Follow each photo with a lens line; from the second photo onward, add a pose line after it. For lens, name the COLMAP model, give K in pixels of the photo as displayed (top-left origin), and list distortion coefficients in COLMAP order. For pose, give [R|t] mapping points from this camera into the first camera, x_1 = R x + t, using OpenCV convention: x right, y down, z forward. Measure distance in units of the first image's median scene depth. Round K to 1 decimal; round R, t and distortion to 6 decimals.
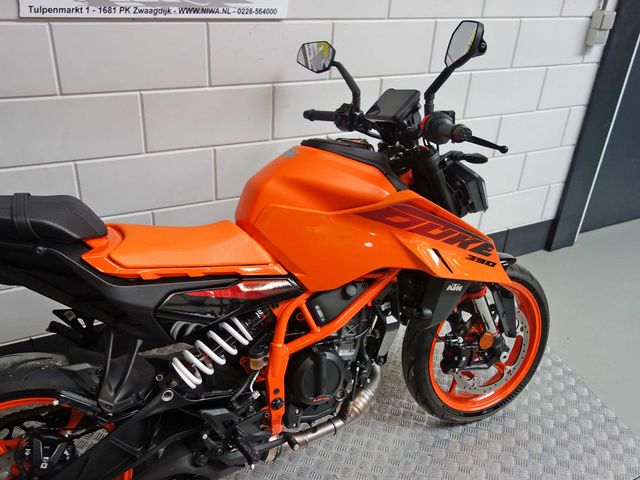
lens RADIAL K [[566.1, 0, 320.0], [0, 566.1, 240.0], [0, 0, 1]] dist [0.005714, 0.000307]
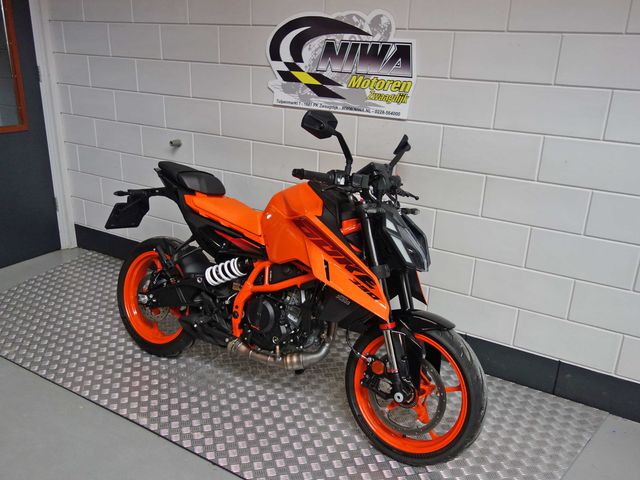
lens RADIAL K [[566.1, 0, 320.0], [0, 566.1, 240.0], [0, 0, 1]] dist [0.005714, 0.000307]
pose [[0.513827, 0.244037, -0.822452, 1.302979], [-0.411086, 0.911495, 0.013631, -0.043534], [0.752987, 0.331095, 0.568671, 0.126665]]
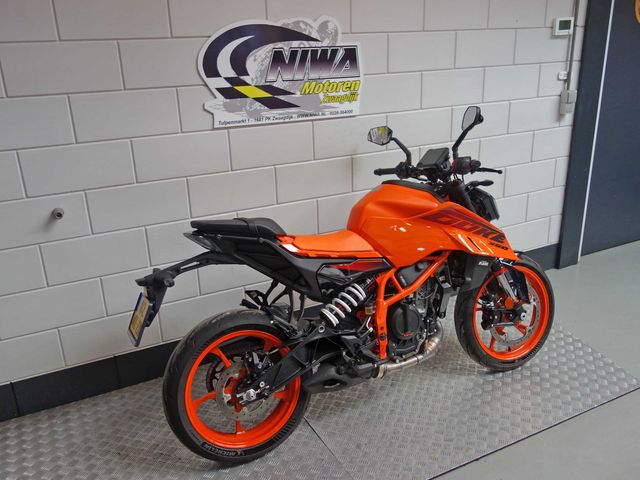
lens RADIAL K [[566.1, 0, 320.0], [0, 566.1, 240.0], [0, 0, 1]] dist [0.005714, 0.000307]
pose [[0.995729, -0.081960, -0.042495, -0.151730], [0.074270, 0.984544, -0.158611, 0.239255], [0.054838, 0.154777, 0.986426, -0.625990]]
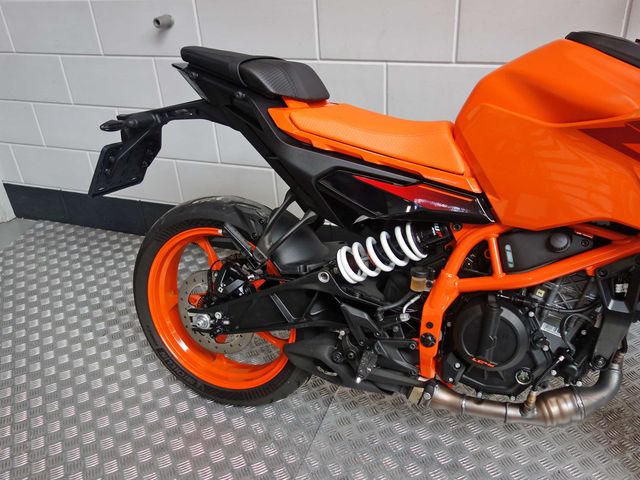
lens RADIAL K [[566.1, 0, 320.0], [0, 566.1, 240.0], [0, 0, 1]] dist [0.005714, 0.000307]
pose [[0.649634, 0.288008, -0.703582, 0.343247], [-0.271320, 0.952352, 0.139324, 0.065720], [0.710184, 0.100387, 0.696822, 0.255027]]
